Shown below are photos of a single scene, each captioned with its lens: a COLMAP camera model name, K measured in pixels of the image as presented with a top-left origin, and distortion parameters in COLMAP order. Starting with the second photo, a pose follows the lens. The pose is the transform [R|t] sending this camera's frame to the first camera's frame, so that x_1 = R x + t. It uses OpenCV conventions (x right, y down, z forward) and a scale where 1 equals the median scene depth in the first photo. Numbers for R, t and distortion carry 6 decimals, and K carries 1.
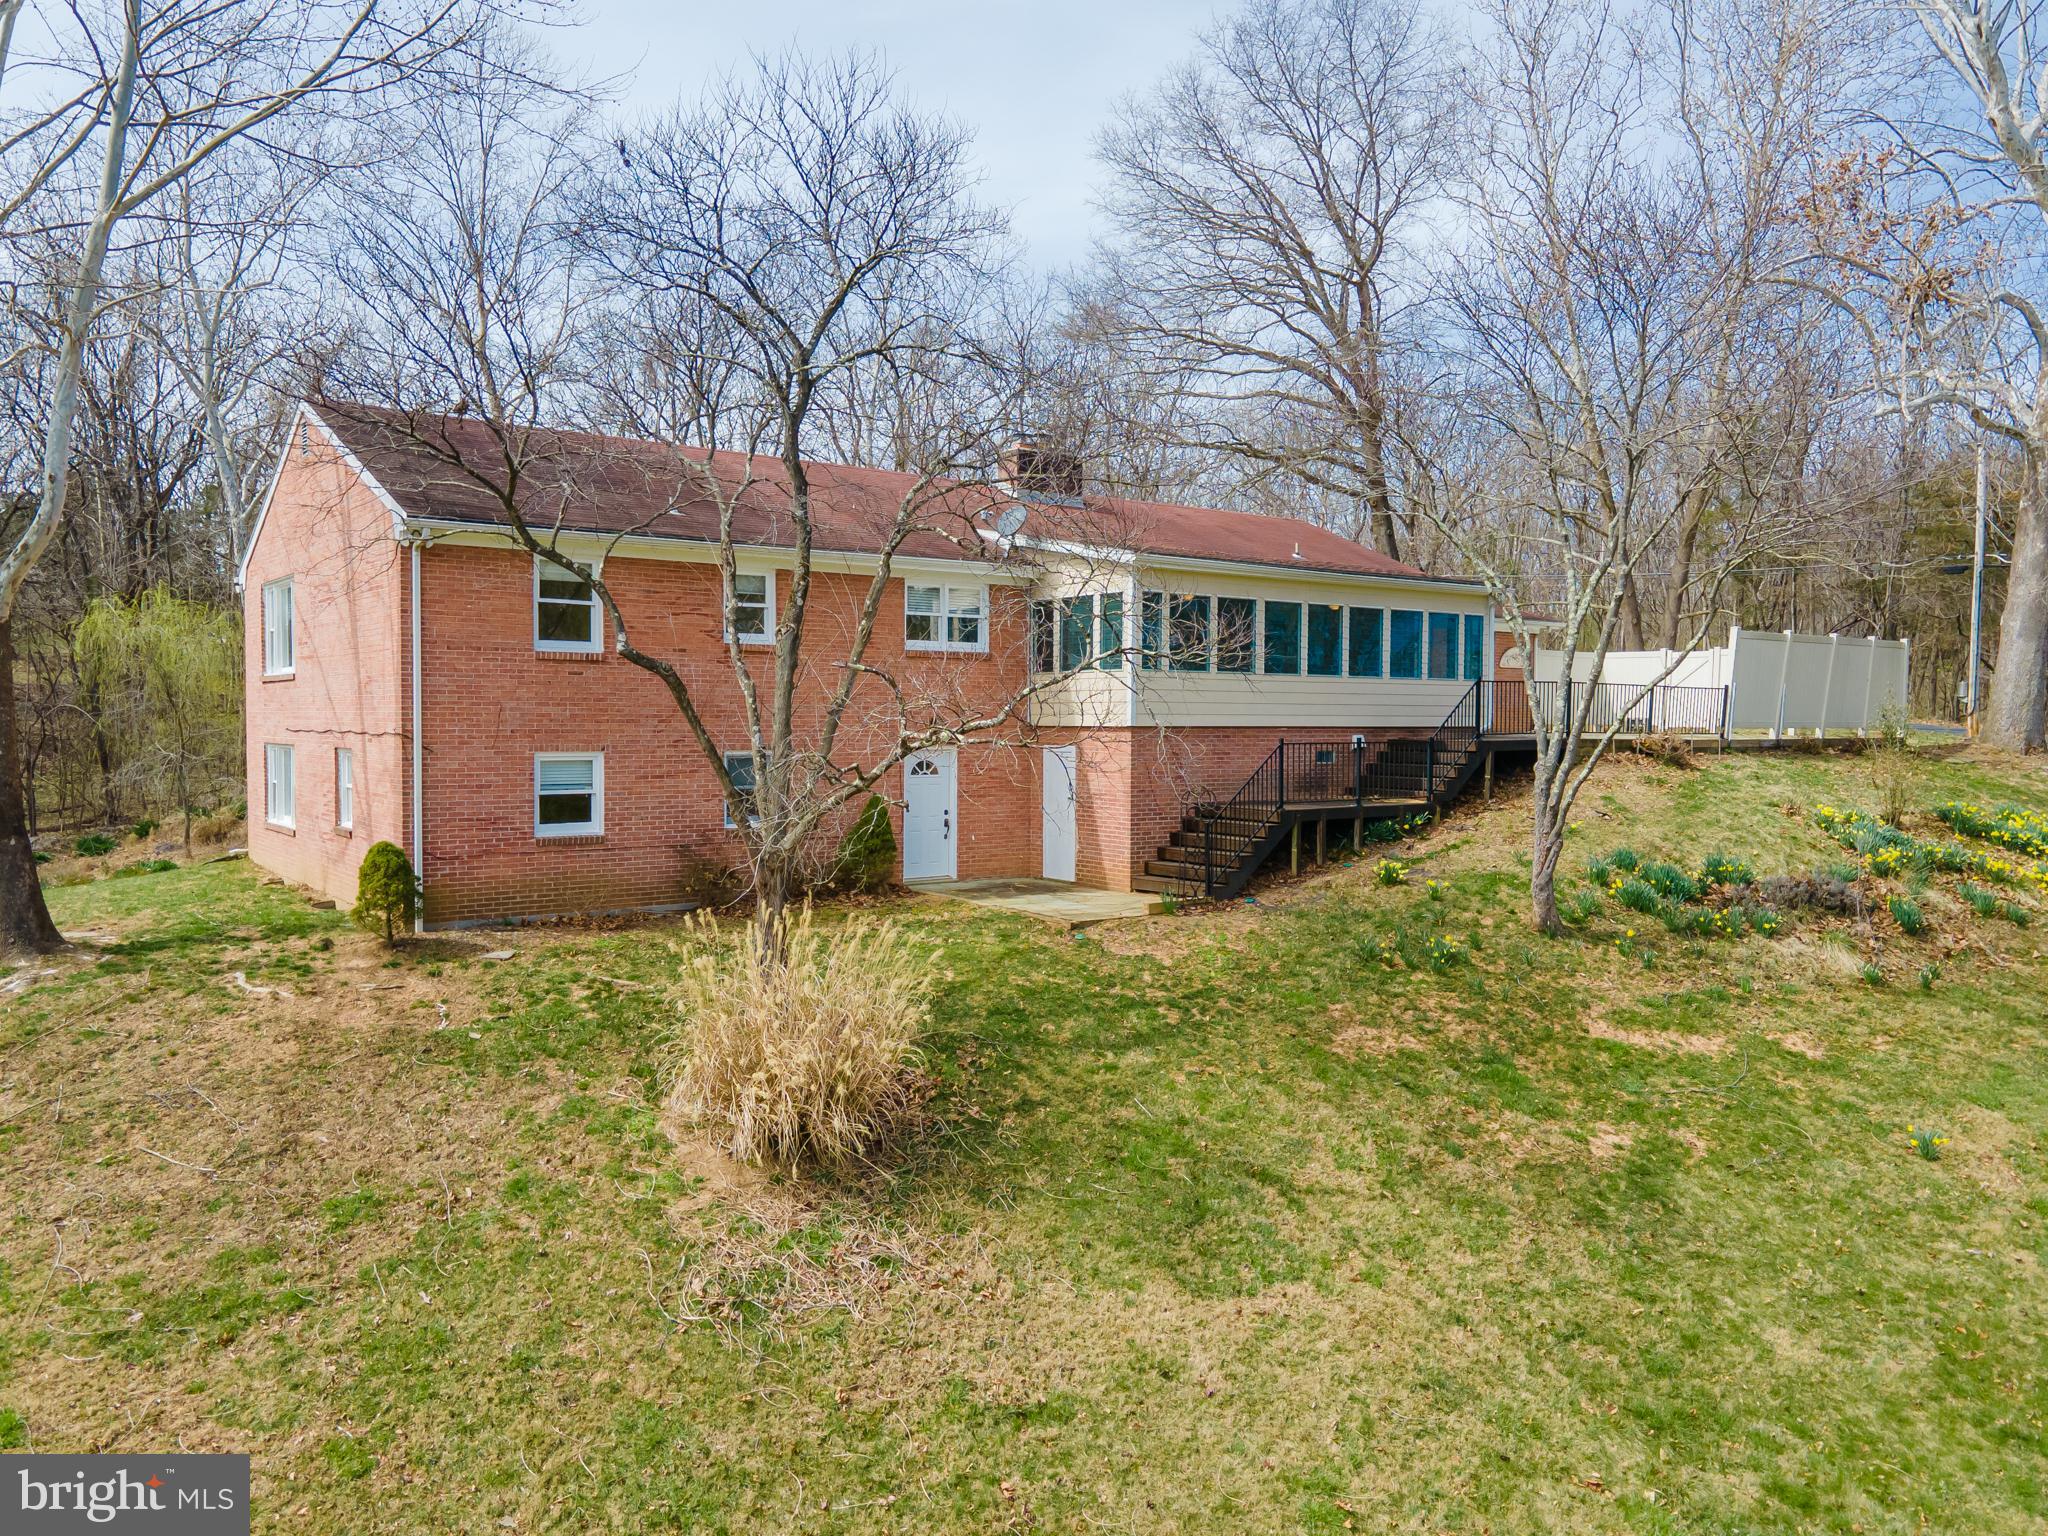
lens RADIAL K [[1484.3, 0, 1026.9], [0, 1484.3, 776.3], [0, 0, 1]] dist [0.042260, 0.022434]
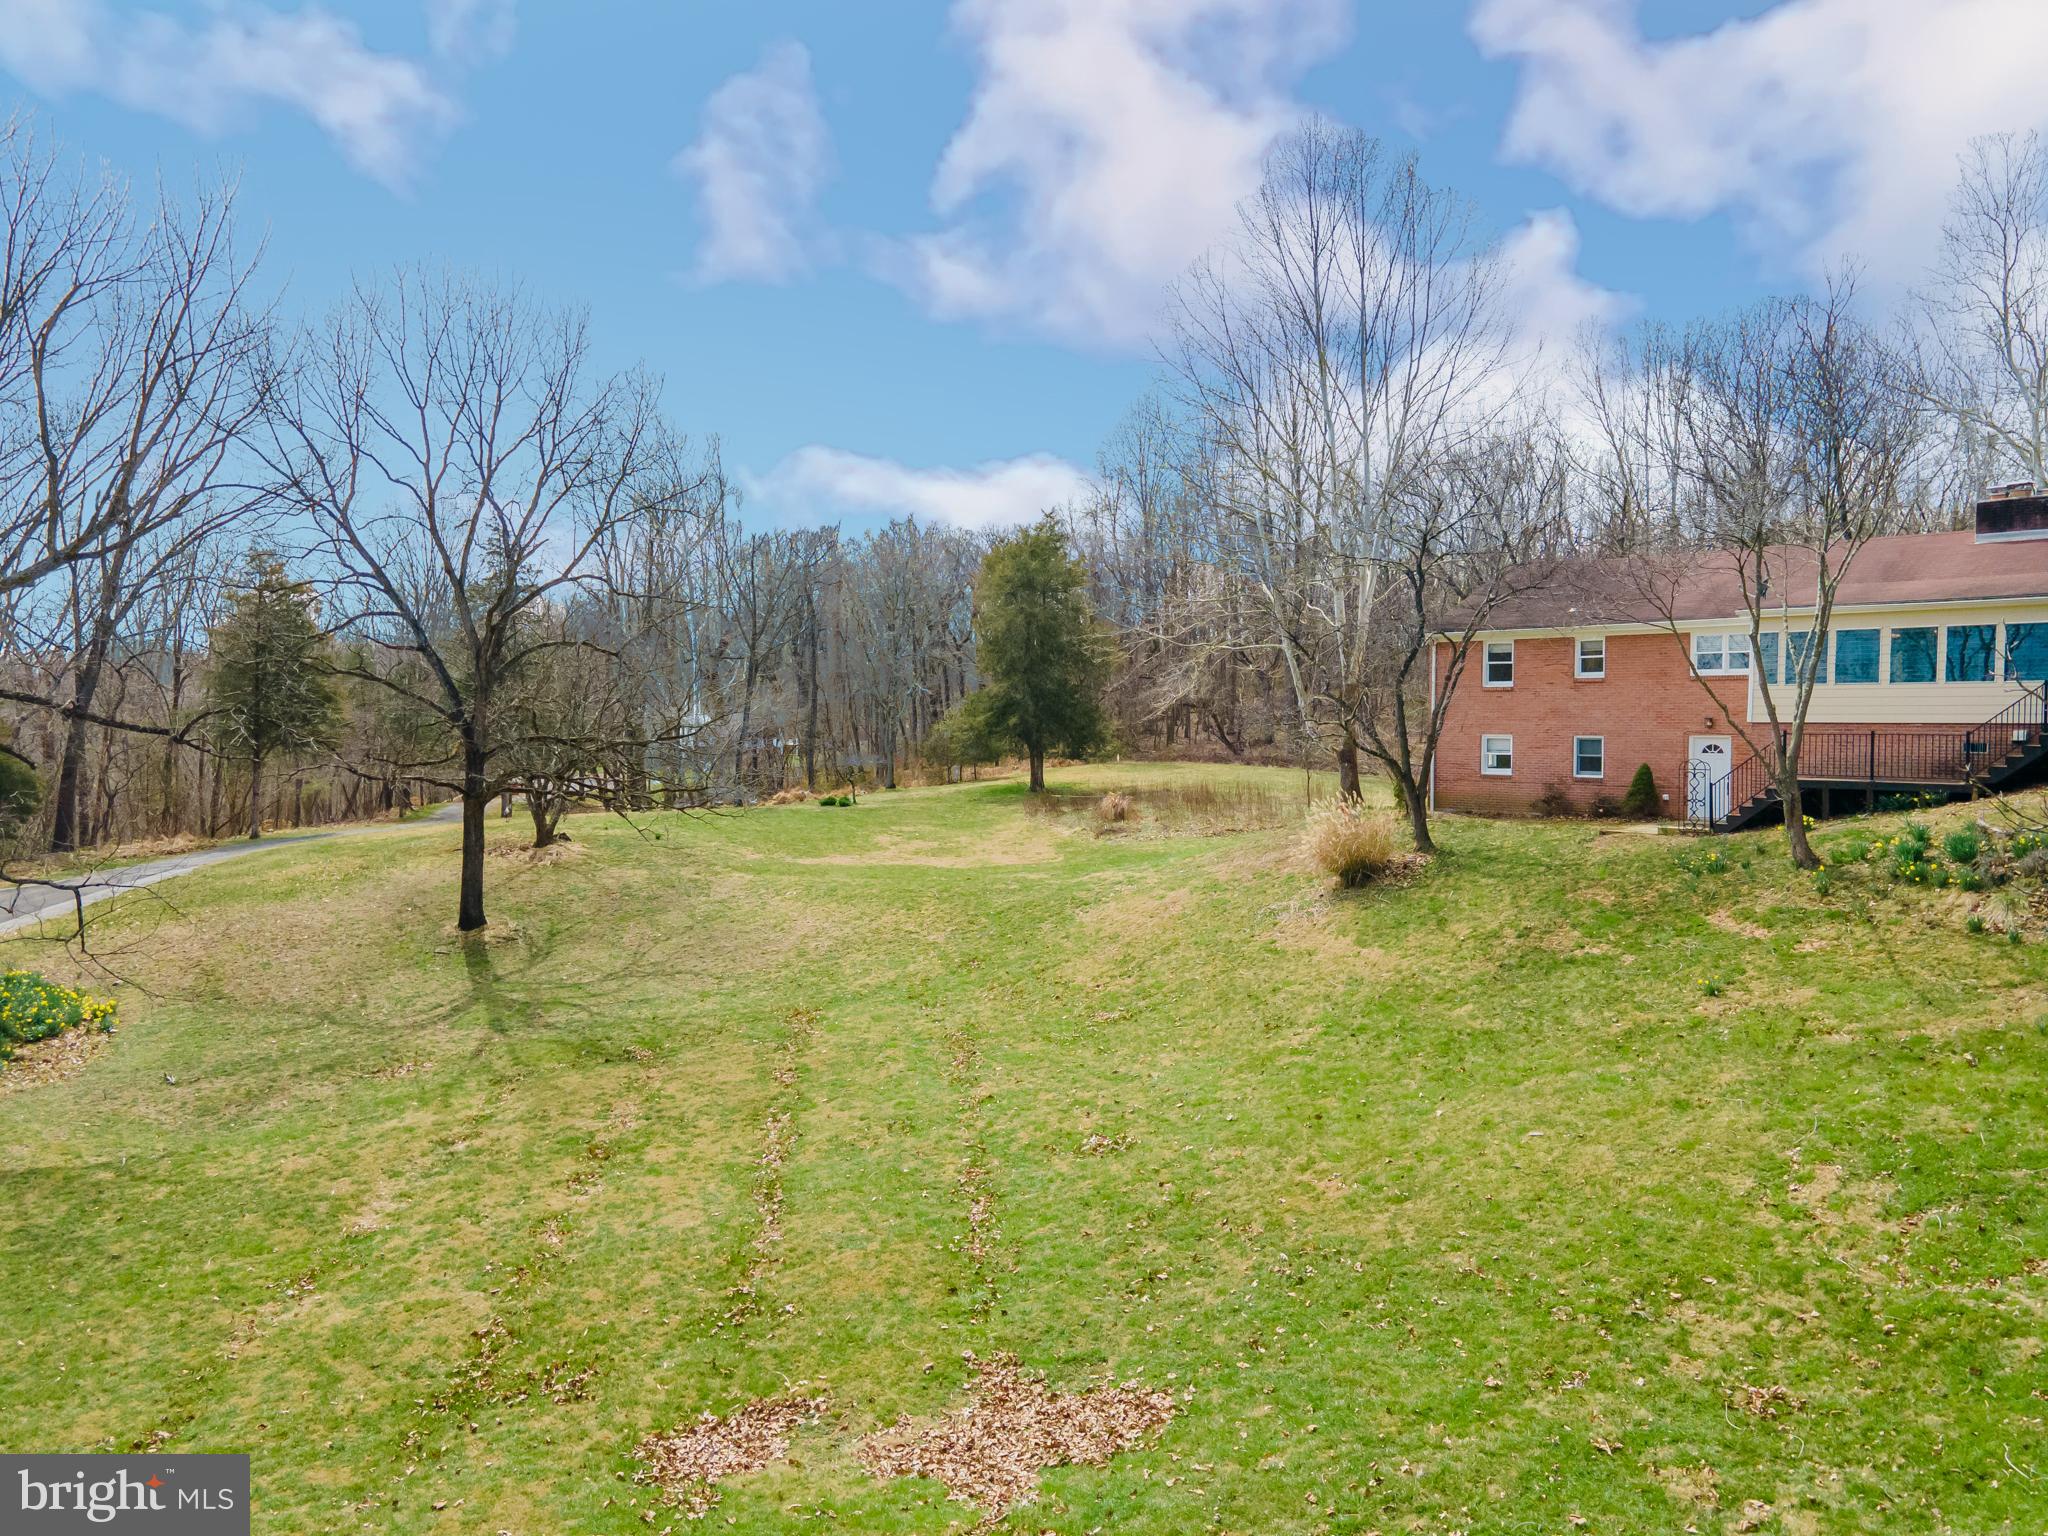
lens RADIAL K [[1484.3, 0, 1024.2], [0, 1484.3, 760.9], [0, 0, 1]] dist [0.042260, 0.022434]
pose [[0.114035, 0.021333, -0.993248, 1.458749], [-0.048854, 0.998680, 0.015841, 0.017686], [0.992275, 0.046718, 0.114926, 0.082237]]
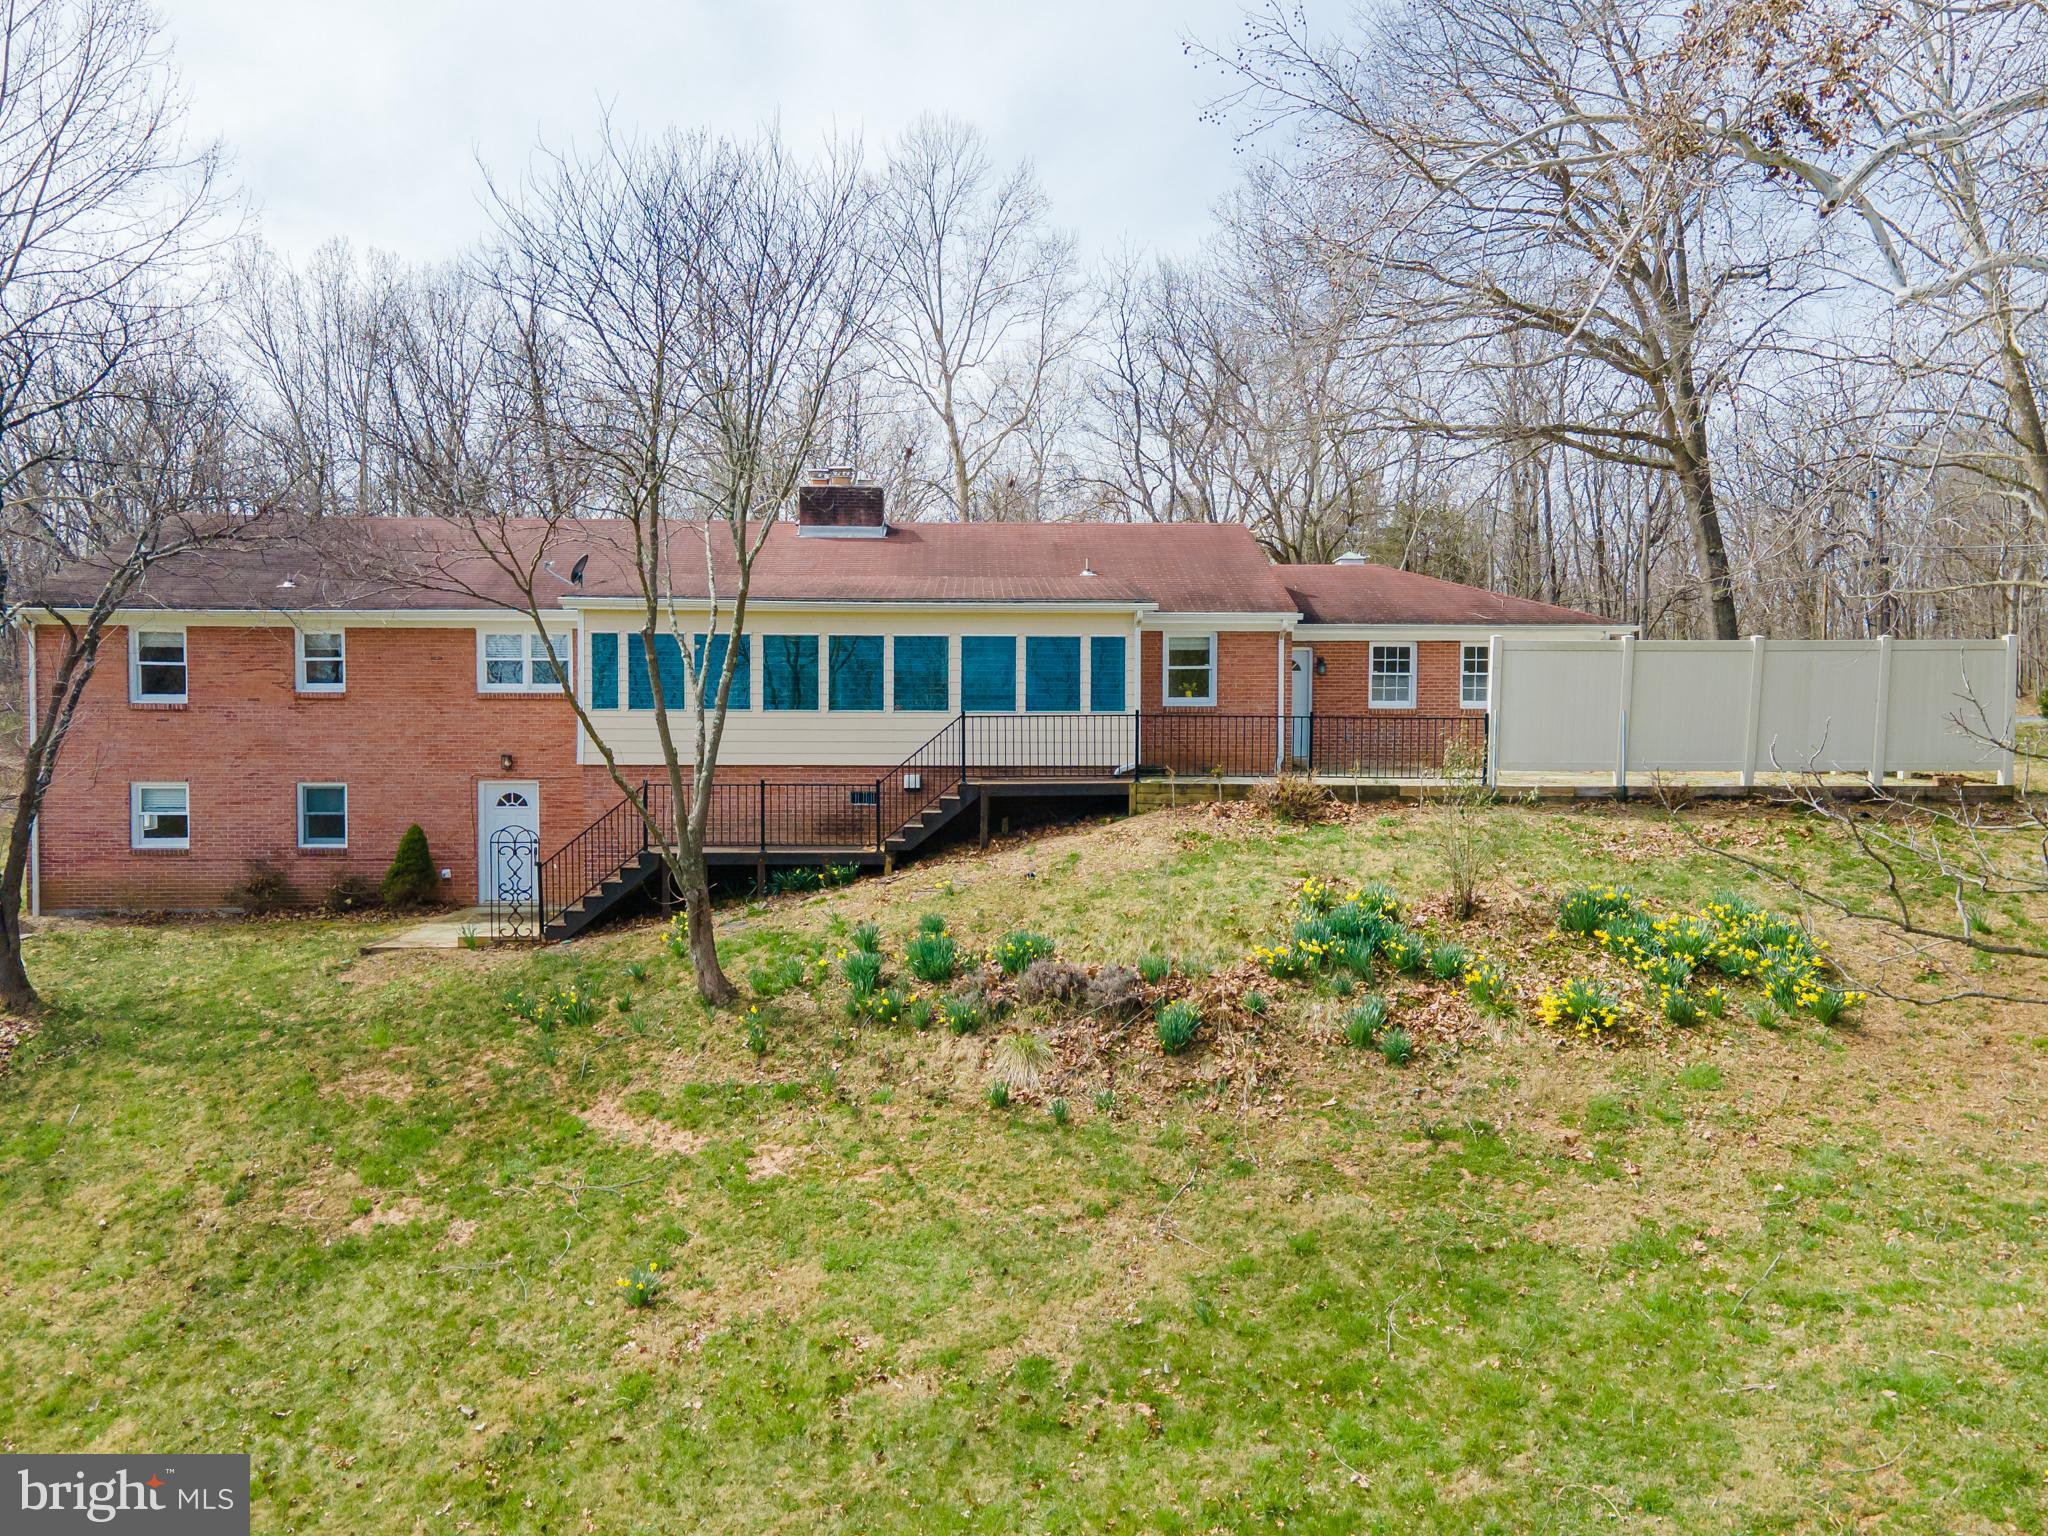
lens RADIAL K [[1484.3, 0, 1025.5], [0, 1484.3, 757.7], [0, 0, 1]] dist [0.042260, 0.022434]
pose [[0.817068, 0.007303, -0.576495, 0.882866], [-0.021992, 0.999587, -0.018506, -0.025066], [0.576121, 0.027798, 0.816891, 0.319683]]
